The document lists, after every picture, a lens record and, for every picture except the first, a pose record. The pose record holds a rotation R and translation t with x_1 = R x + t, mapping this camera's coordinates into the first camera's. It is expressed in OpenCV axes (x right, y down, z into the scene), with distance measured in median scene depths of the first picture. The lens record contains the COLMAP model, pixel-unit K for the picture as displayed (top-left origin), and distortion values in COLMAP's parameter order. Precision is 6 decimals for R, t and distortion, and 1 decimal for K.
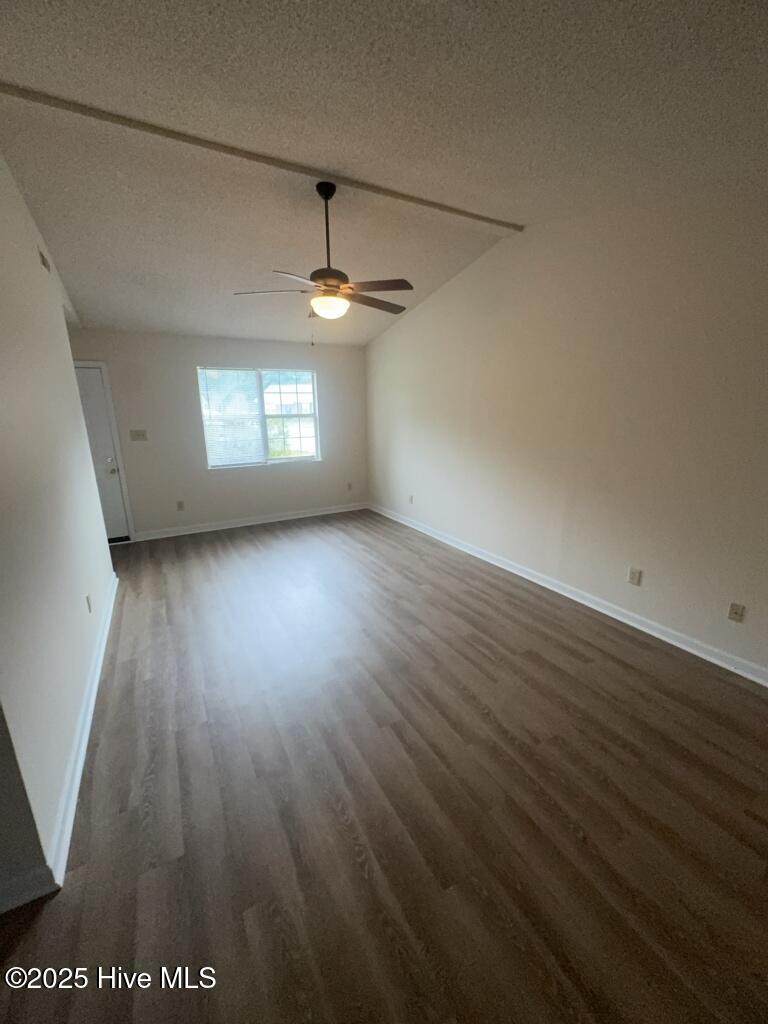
lens RADIAL K [[408.7, 0, 385.3], [0, 408.7, 512.8], [0, 0, 1]] dist [0.000456, 0.000038]
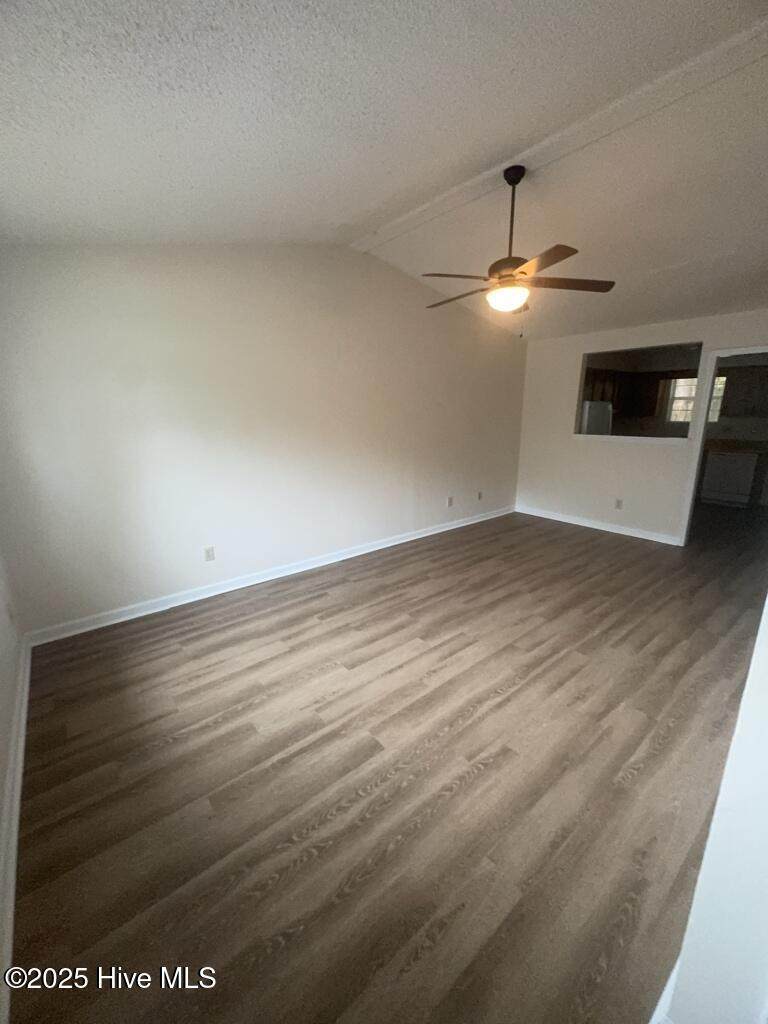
lens RADIAL K [[408.7, 0, 385.3], [0, 408.7, 512.8], [0, 0, 1]] dist [0.000456, 0.000038]
pose [[-0.169125, -0.229564, 0.958487, -0.775281], [0.260108, 0.927622, 0.268068, -0.256653], [-0.950653, 0.294647, -0.097172, 1.052487]]
